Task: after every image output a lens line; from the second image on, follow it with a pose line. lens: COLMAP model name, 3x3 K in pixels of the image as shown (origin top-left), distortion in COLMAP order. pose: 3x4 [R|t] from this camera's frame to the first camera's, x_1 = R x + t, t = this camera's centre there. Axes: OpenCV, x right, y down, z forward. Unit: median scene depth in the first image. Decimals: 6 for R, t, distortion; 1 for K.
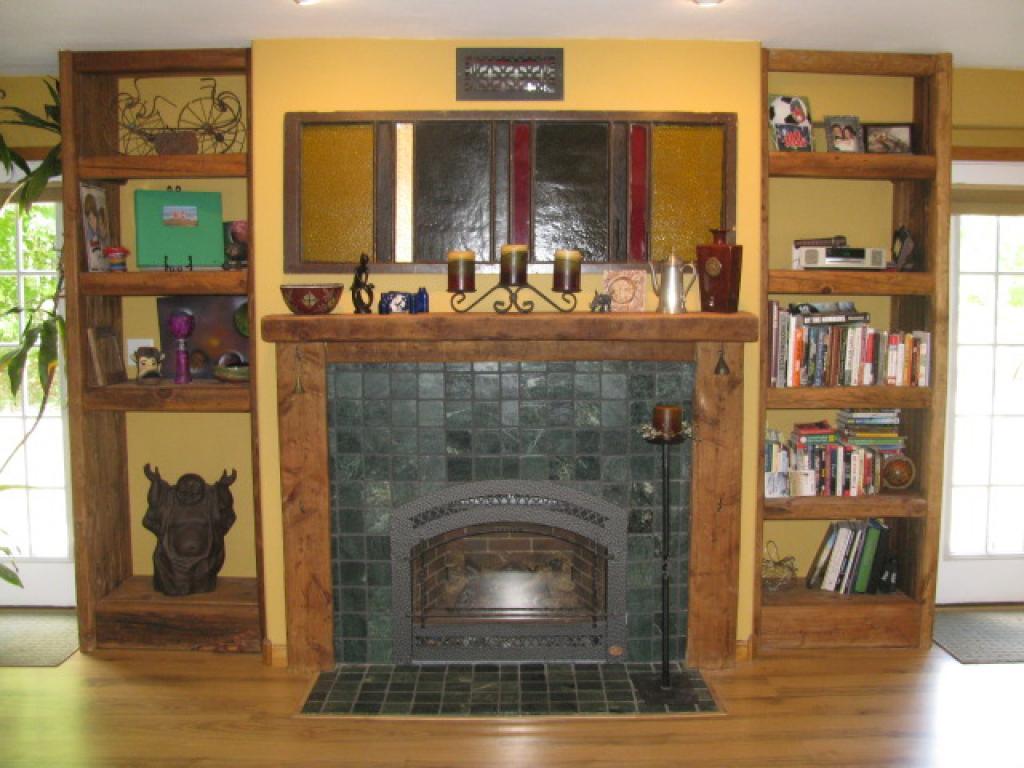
lens RADIAL K [[1060.0, 0, 524.8], [0, 1060.0, 384.3], [0, 0, 1]] dist [-0.219563, 0.255166]
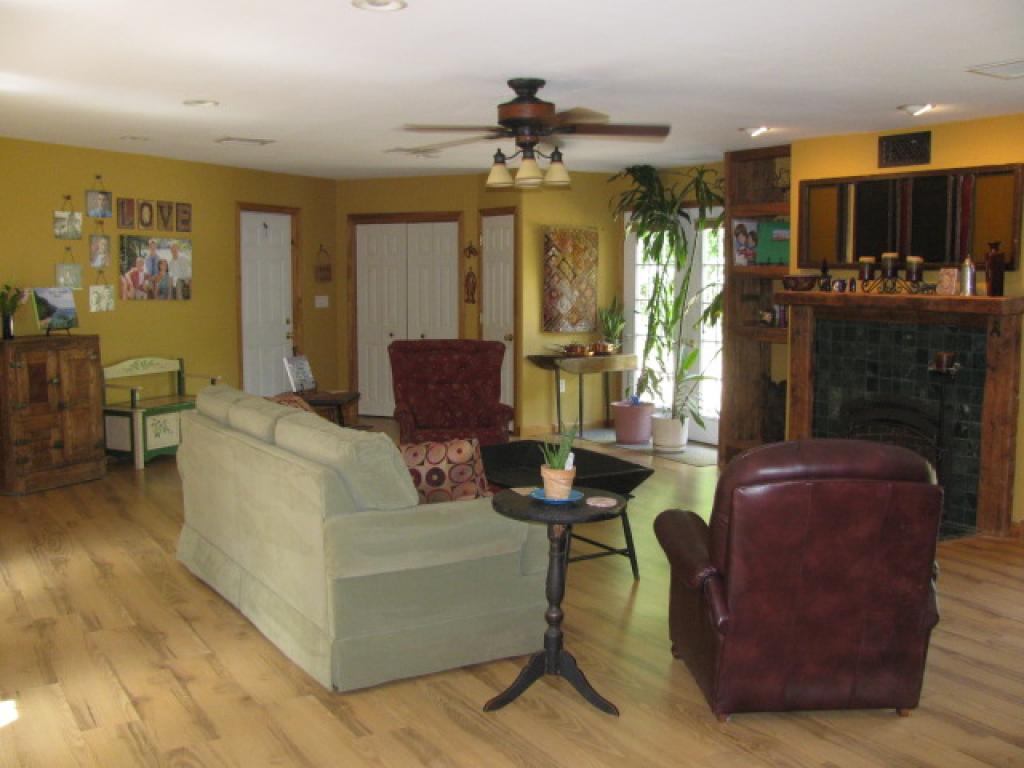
lens RADIAL K [[1060.0, 0, 524.8], [0, 1060.0, 384.3], [0, 0, 1]] dist [-0.219563, 0.255166]
pose [[0.509975, 0.094606, -0.854971, 1.110891], [-0.088736, 0.994417, 0.057107, 0.035165], [0.855600, 0.046744, 0.515523, -0.345548]]
